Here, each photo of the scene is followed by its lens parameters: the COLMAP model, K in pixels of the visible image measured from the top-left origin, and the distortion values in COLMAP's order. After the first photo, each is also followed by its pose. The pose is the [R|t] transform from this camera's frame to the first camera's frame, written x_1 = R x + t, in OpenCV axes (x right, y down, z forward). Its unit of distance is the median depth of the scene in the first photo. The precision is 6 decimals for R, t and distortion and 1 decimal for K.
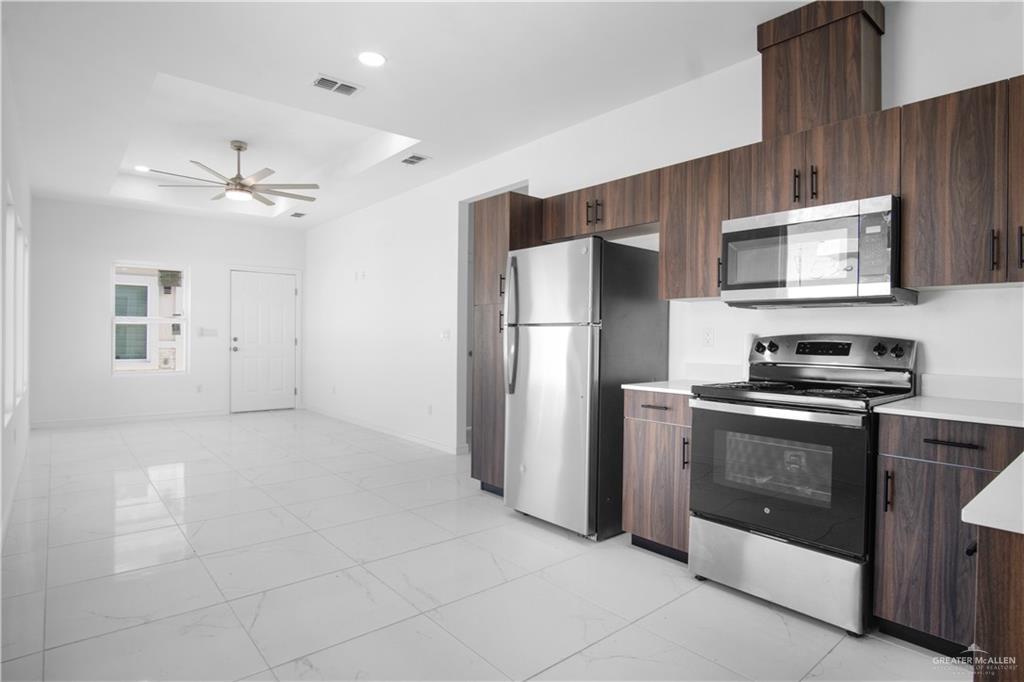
lens RADIAL K [[554.0, 0, 519.4], [0, 554.0, 338.3], [0, 0, 1]] dist [-0.001815, -0.000306]
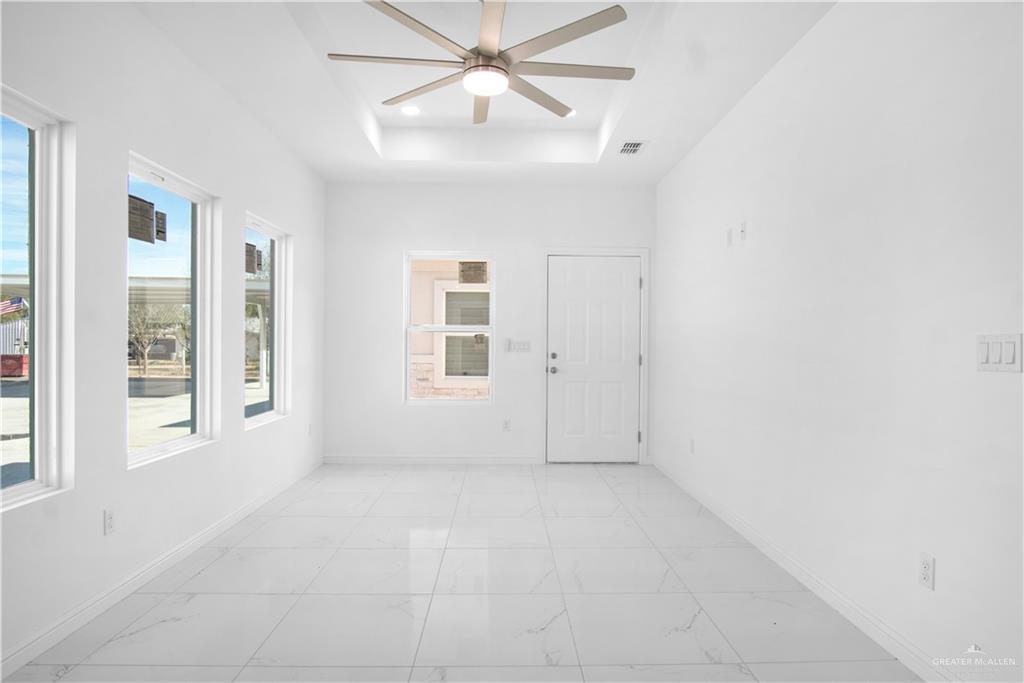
lens RADIAL K [[554.0, 0, 519.4], [0, 554.0, 338.8], [0, 0, 1]] dist [-0.001815, -0.000306]
pose [[0.775413, -0.003020, -0.631448, -0.112599], [-0.007568, 0.999872, -0.014075, -0.009308], [0.631410, 0.015693, 0.775291, 0.440762]]
